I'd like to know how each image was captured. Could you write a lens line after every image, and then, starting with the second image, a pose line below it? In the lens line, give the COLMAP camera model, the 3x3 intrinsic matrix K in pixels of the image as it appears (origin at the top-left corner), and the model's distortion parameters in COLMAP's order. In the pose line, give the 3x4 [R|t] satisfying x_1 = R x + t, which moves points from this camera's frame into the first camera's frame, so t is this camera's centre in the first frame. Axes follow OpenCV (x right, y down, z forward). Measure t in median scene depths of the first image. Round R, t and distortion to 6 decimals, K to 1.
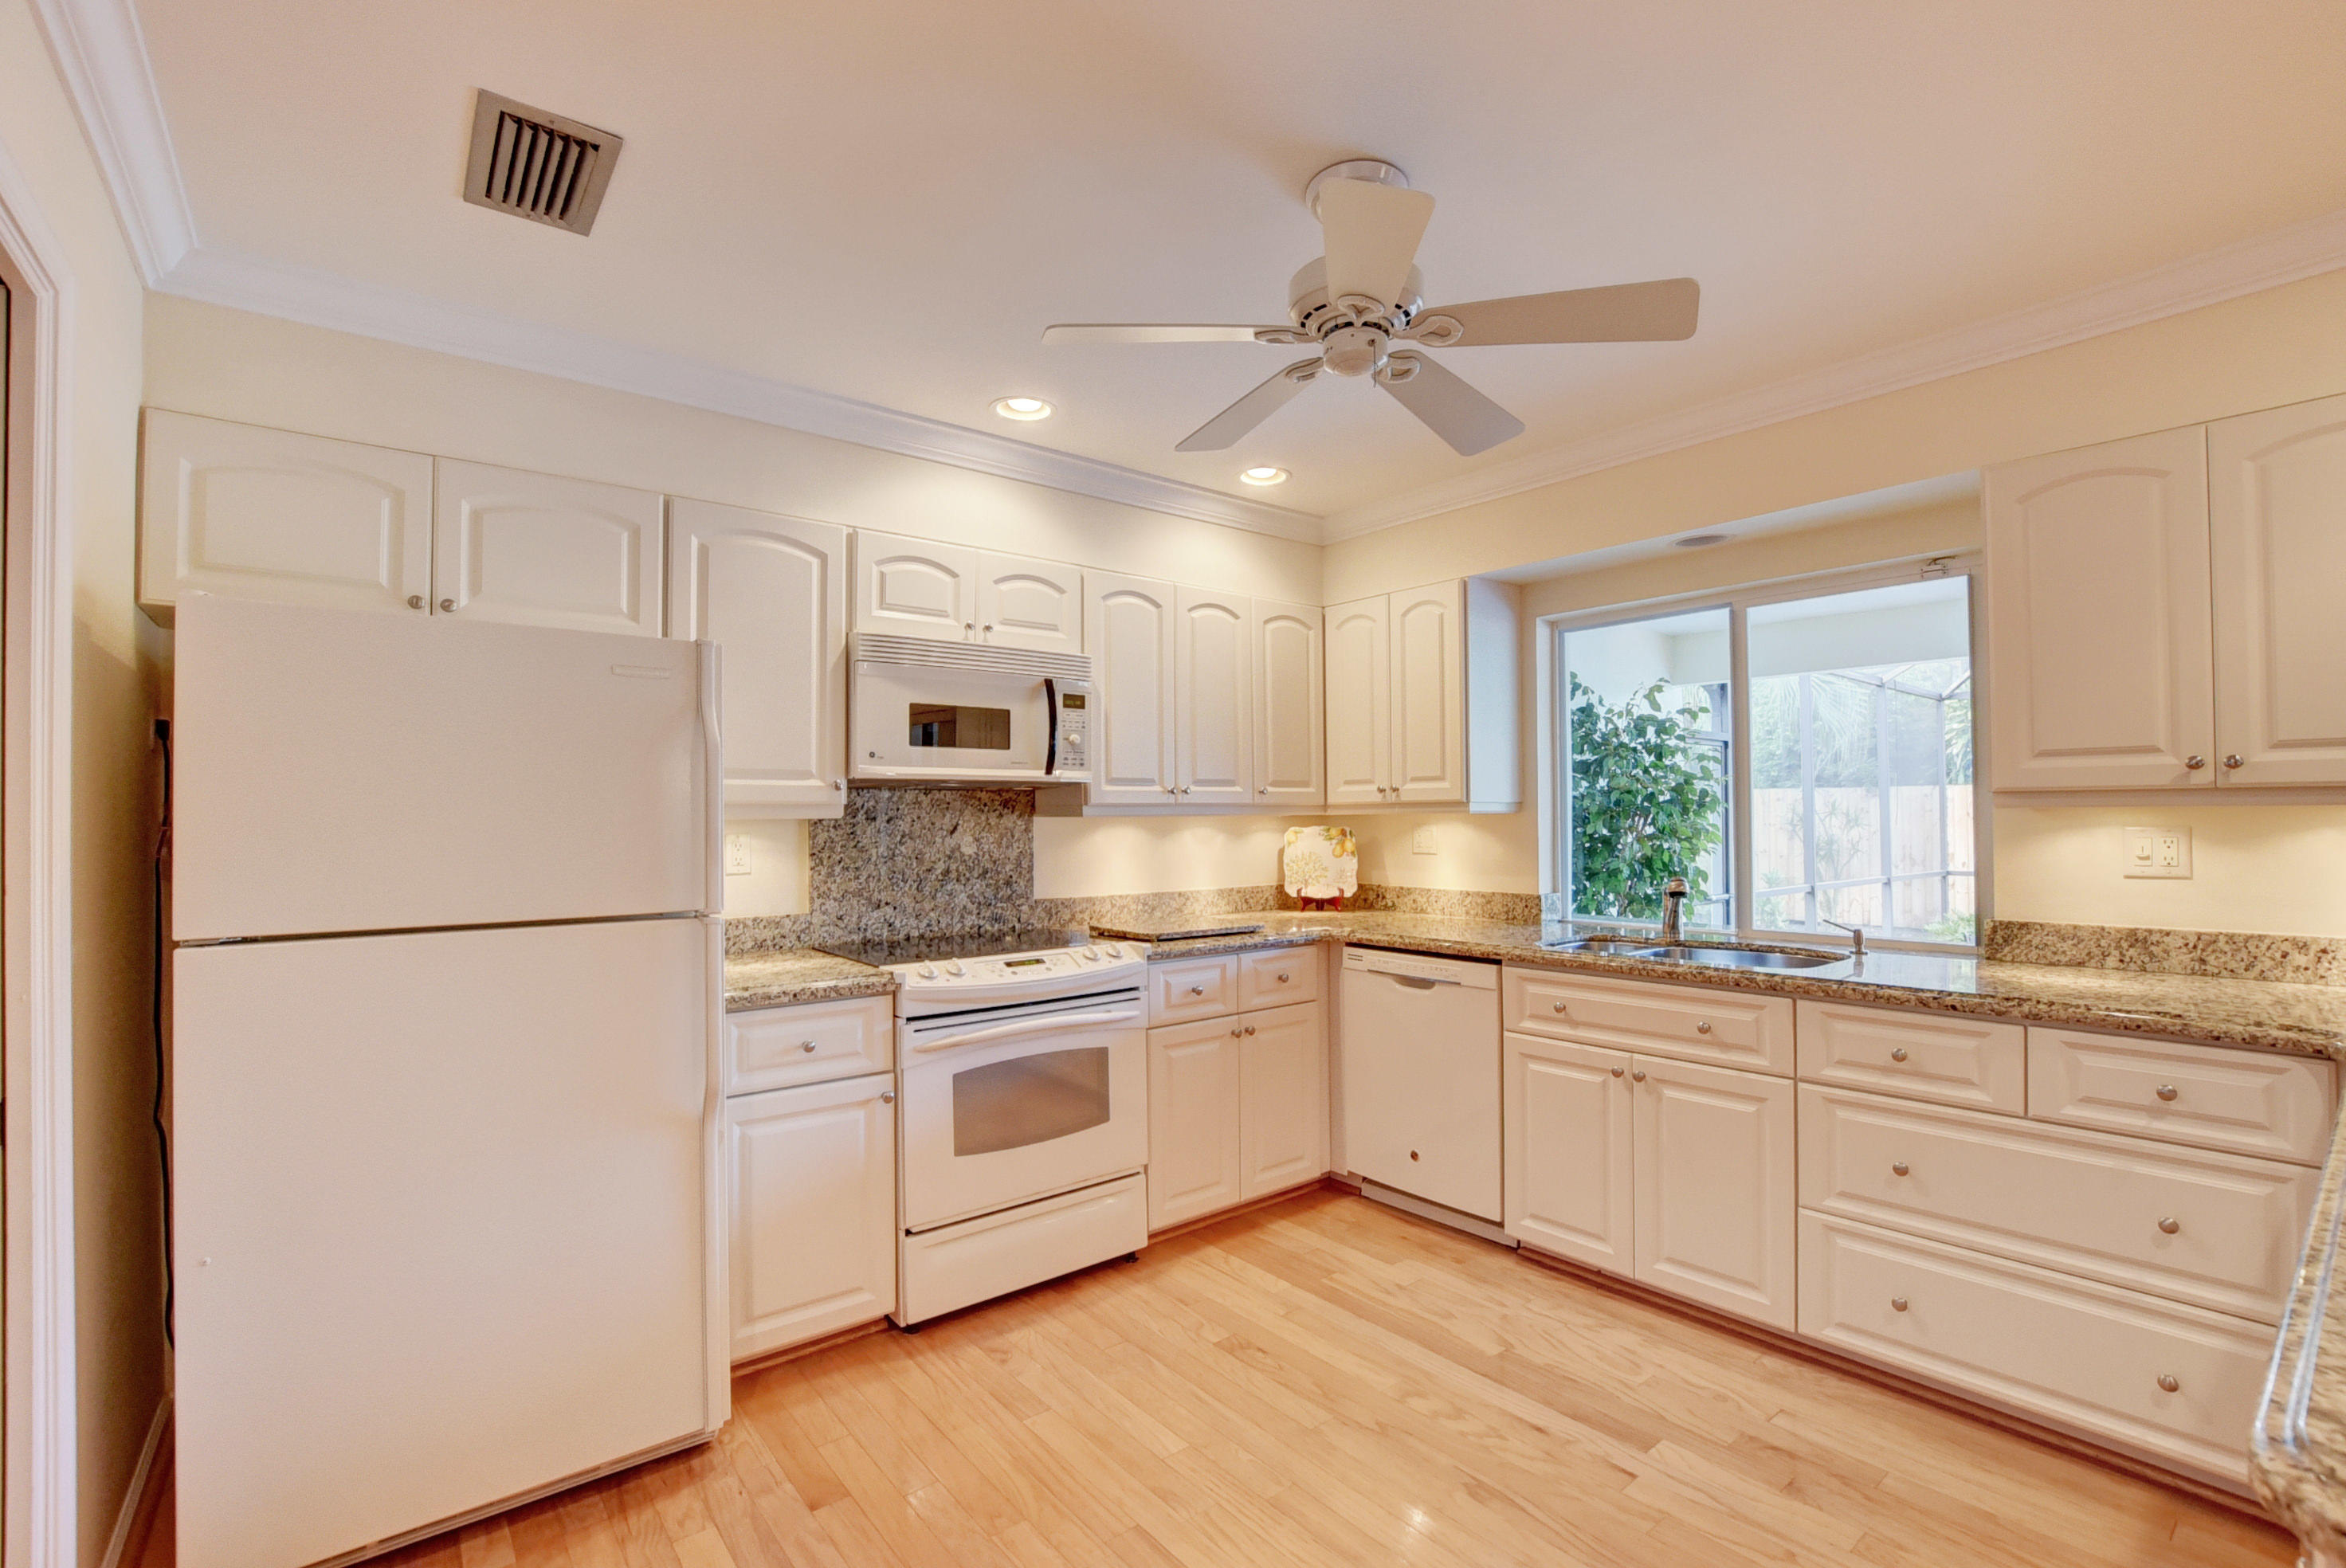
lens RADIAL K [[1039.3, 0, 1183.0], [0, 1039.3, 799.8], [0, 0, 1]] dist [-0.033514, 0.005148]
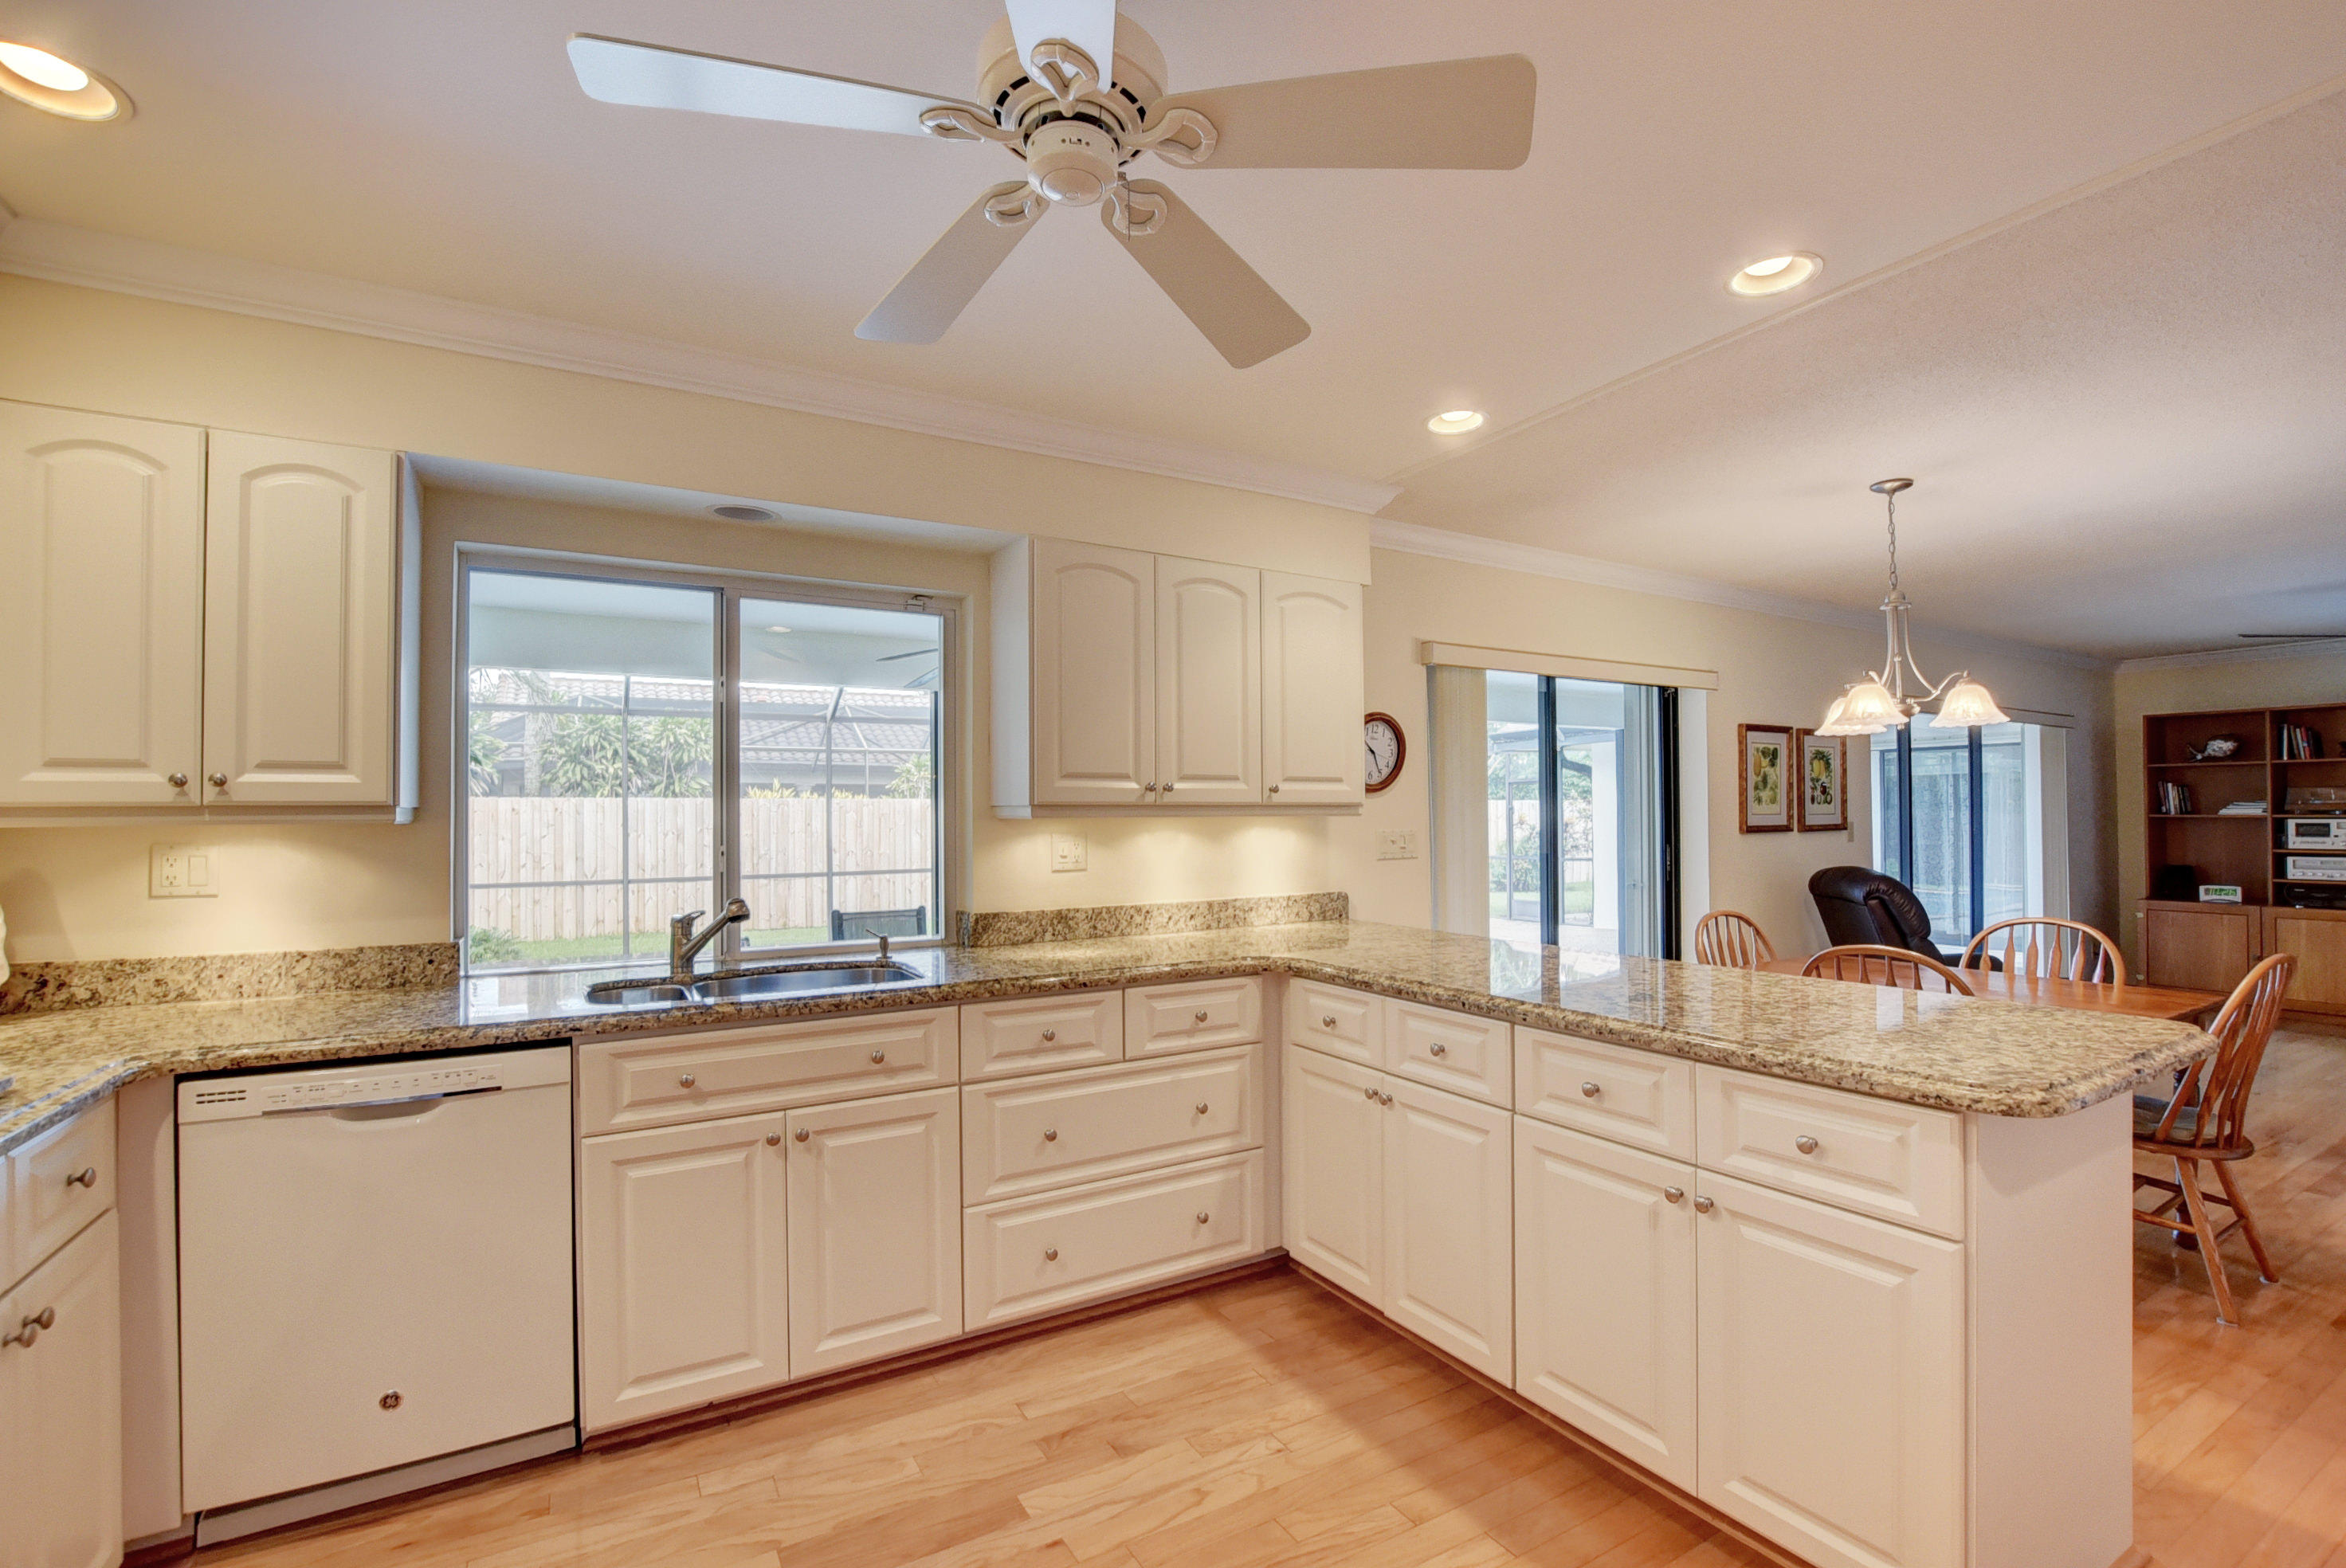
lens RADIAL K [[1039.3, 0, 1182.7], [0, 1039.3, 800.4], [0, 0, 1]] dist [-0.033514, 0.005148]
pose [[0.149658, 0.021781, 0.988498, -0.331024], [-0.009257, 0.999744, -0.020628, 0.008522], [-0.988695, -0.006063, 0.149821, 0.534659]]
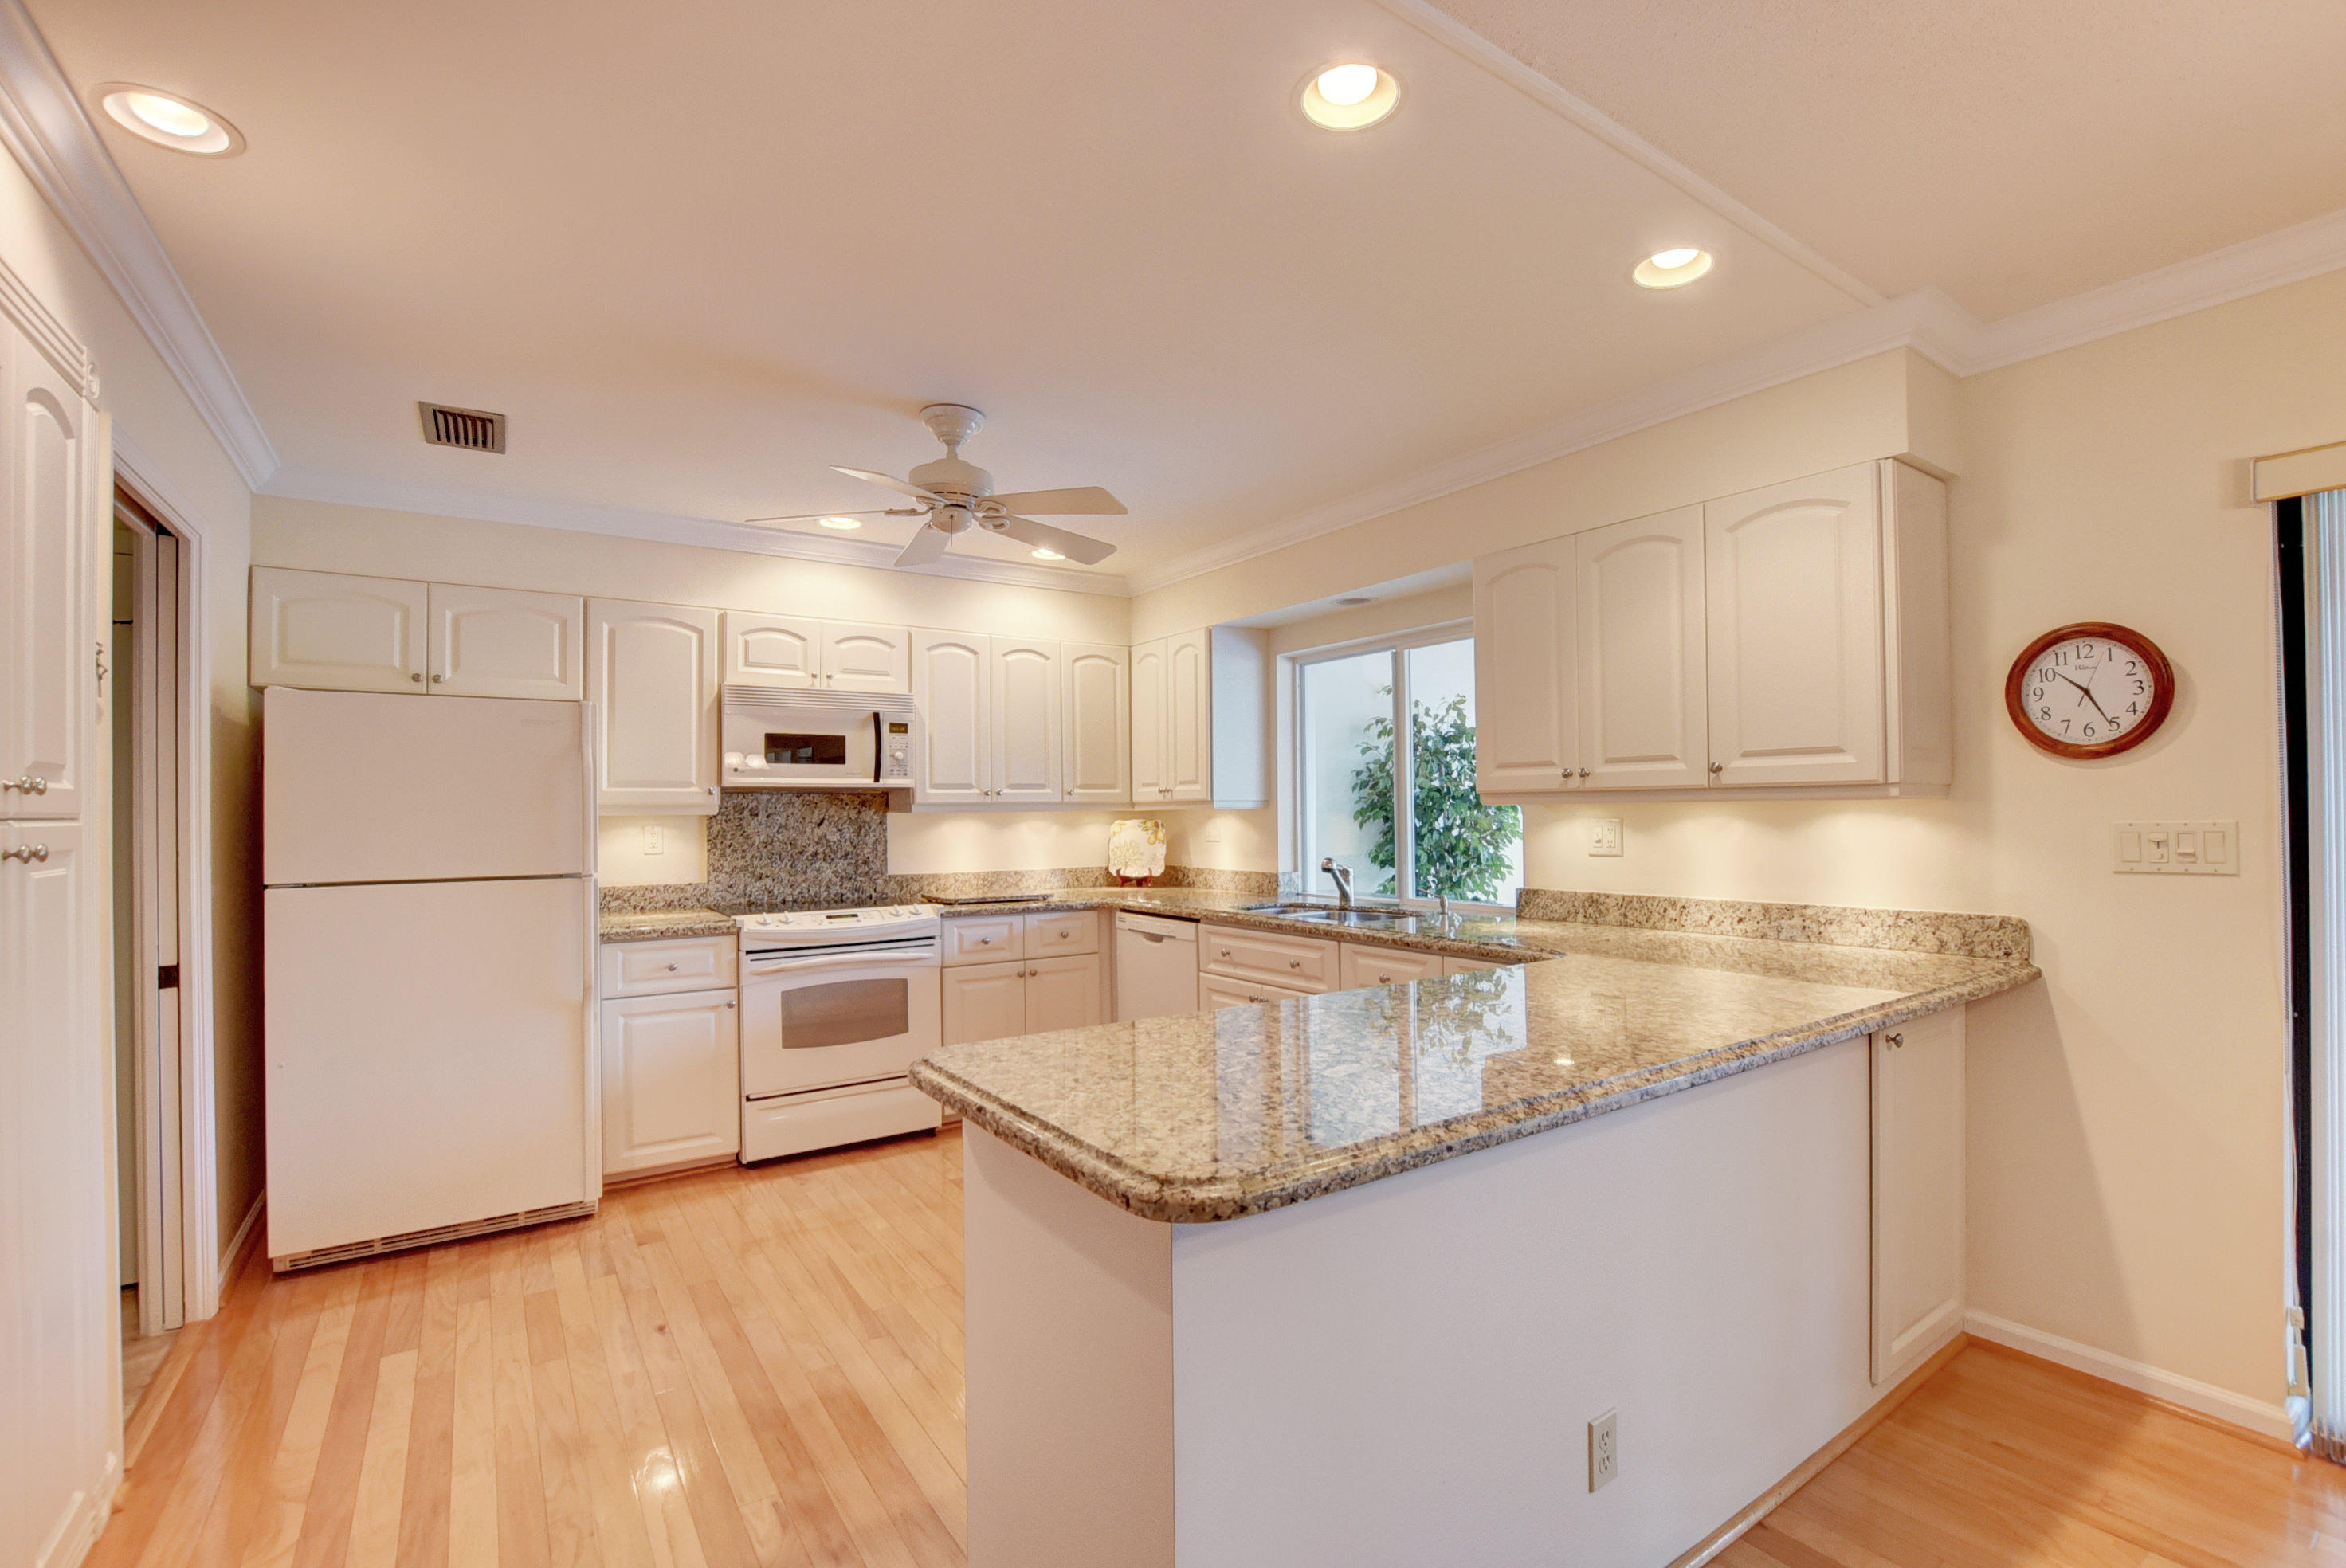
lens RADIAL K [[1039.3, 0, 1181.8], [0, 1039.3, 798.3], [0, 0, 1]] dist [-0.033514, 0.005148]
pose [[0.996843, -0.004098, -0.079296, 0.420185], [0.004439, 0.999982, 0.004135, -0.007473], [0.079278, -0.004474, 0.996843, -0.364844]]
